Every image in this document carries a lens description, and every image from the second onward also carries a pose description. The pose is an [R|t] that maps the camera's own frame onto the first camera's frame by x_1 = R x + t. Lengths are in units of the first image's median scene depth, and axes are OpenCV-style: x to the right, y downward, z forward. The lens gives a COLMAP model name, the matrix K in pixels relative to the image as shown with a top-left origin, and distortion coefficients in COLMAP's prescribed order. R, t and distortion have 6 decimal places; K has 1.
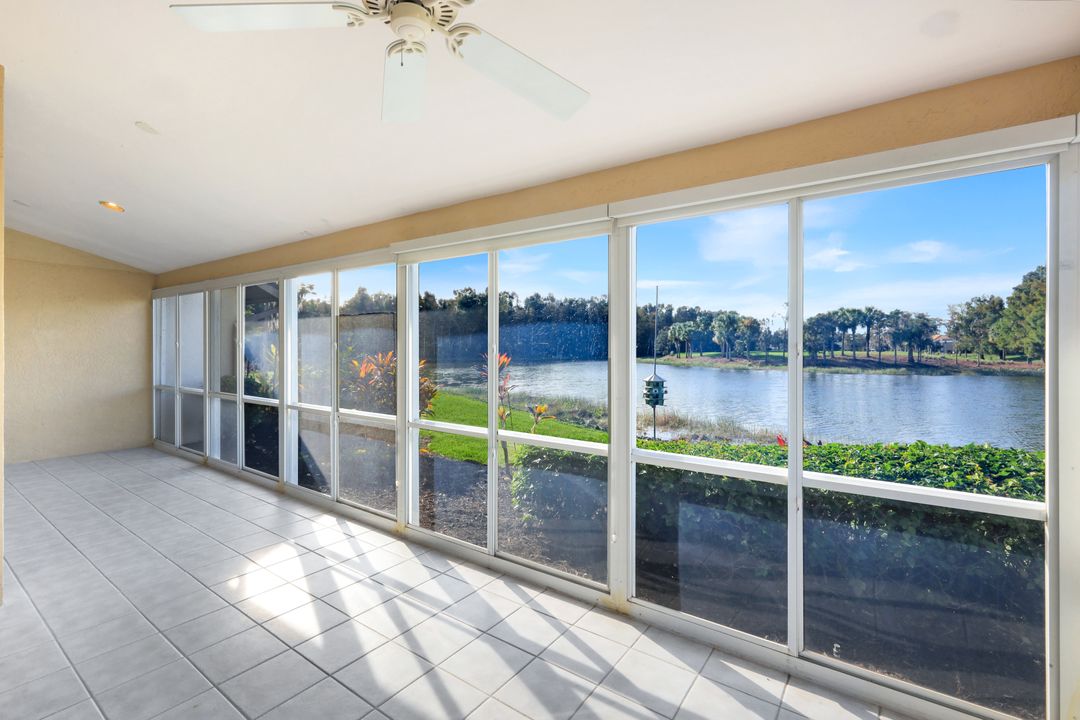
lens RADIAL K [[491.3, 0, 535.5], [0, 491.3, 350.4], [0, 0, 1]] dist [-0.009642, 0.000584]
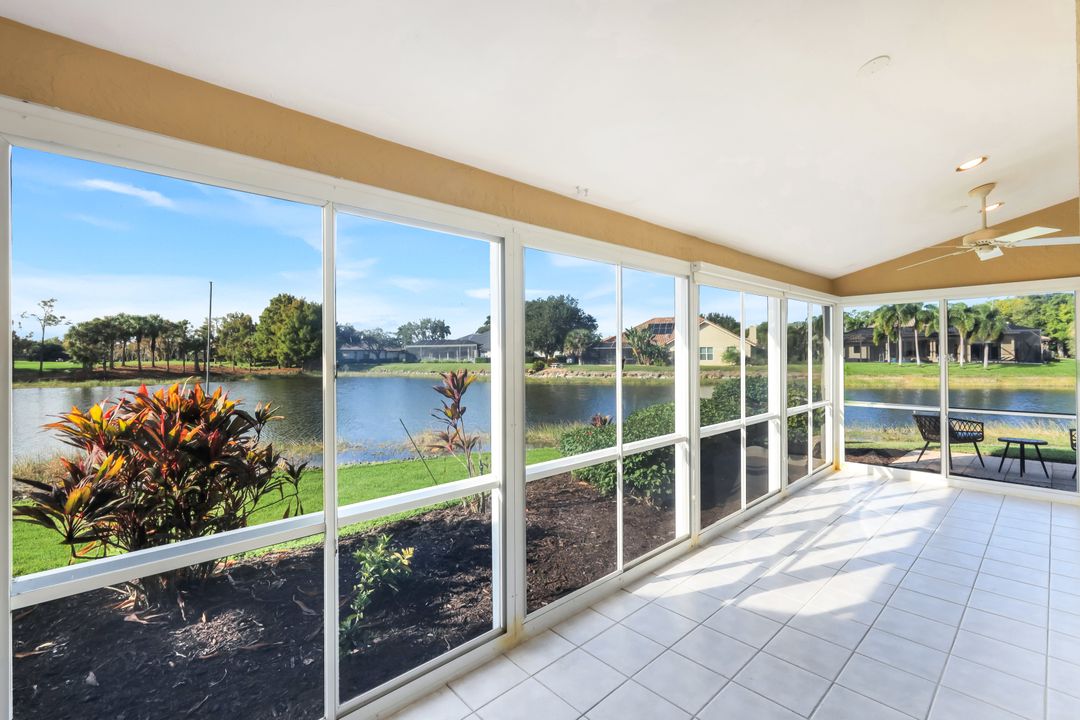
lens RADIAL K [[474.0, 0, 536.4], [0, 474.0, 352.1], [0, 0, 1]] dist [0.005873, 0.001032]
pose [[0.192179, 0.002811, 0.981356, -0.095138], [0.012003, 0.999914, -0.005215, -0.002305], [-0.981287, 0.012781, 0.192129, 0.081521]]
